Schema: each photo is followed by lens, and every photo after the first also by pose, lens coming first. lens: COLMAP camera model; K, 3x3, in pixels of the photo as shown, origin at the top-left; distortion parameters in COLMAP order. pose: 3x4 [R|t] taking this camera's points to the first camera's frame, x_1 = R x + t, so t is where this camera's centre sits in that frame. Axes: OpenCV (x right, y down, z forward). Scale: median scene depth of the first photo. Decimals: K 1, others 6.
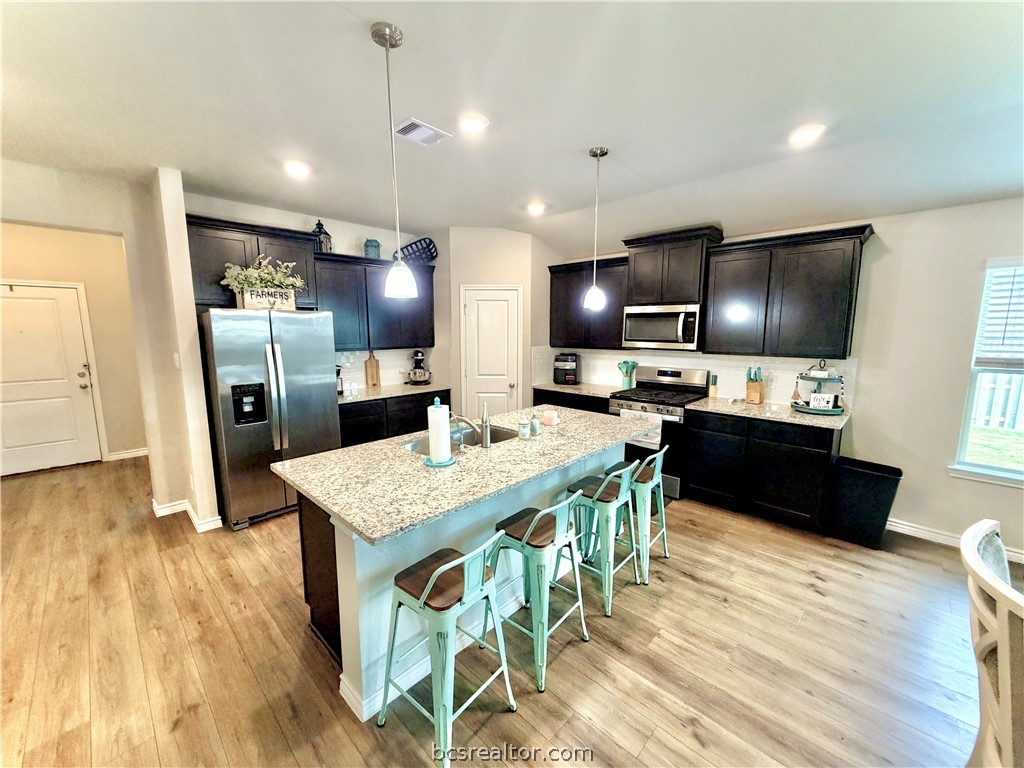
lens RADIAL K [[412.8, 0, 510.5], [0, 412.8, 388.5], [0, 0, 1]] dist [0.002775, -0.000206]
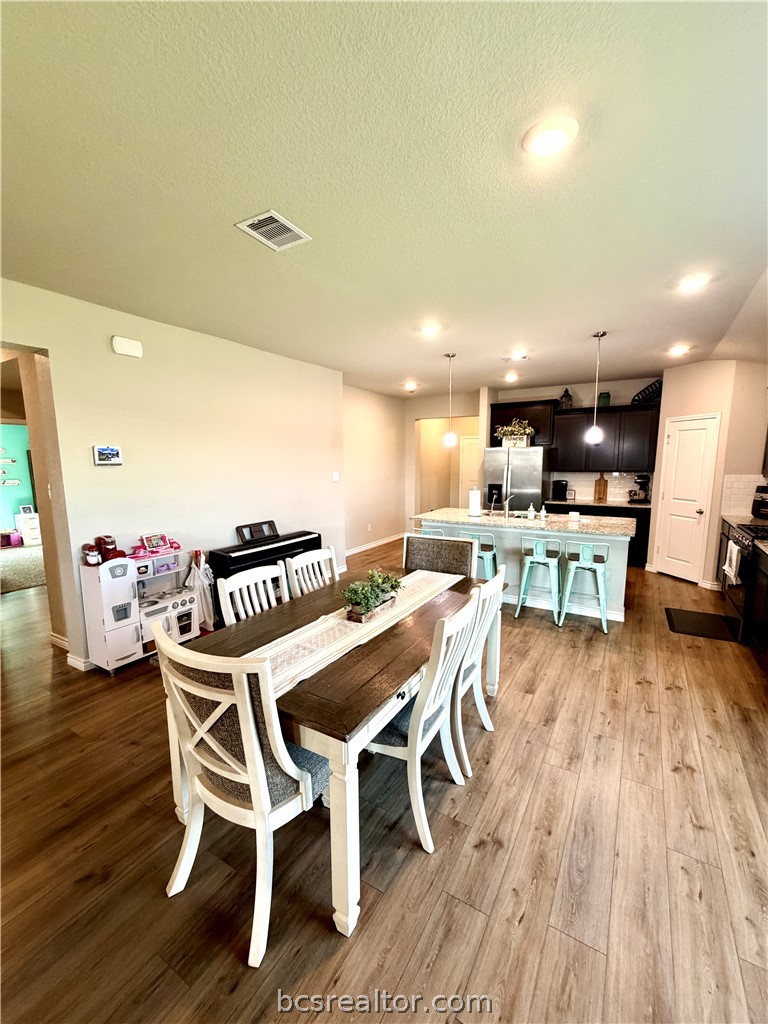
lens RADIAL K [[412.8, 0, 381.5], [0, 412.8, 514.5], [0, 0, 1]] dist [0.002775, -0.000206]
pose [[0.228745, 0.131056, -0.964624, 1.351832], [-0.141706, 0.984825, 0.100197, 0.015662], [0.963118, 0.113774, 0.243845, -0.019026]]
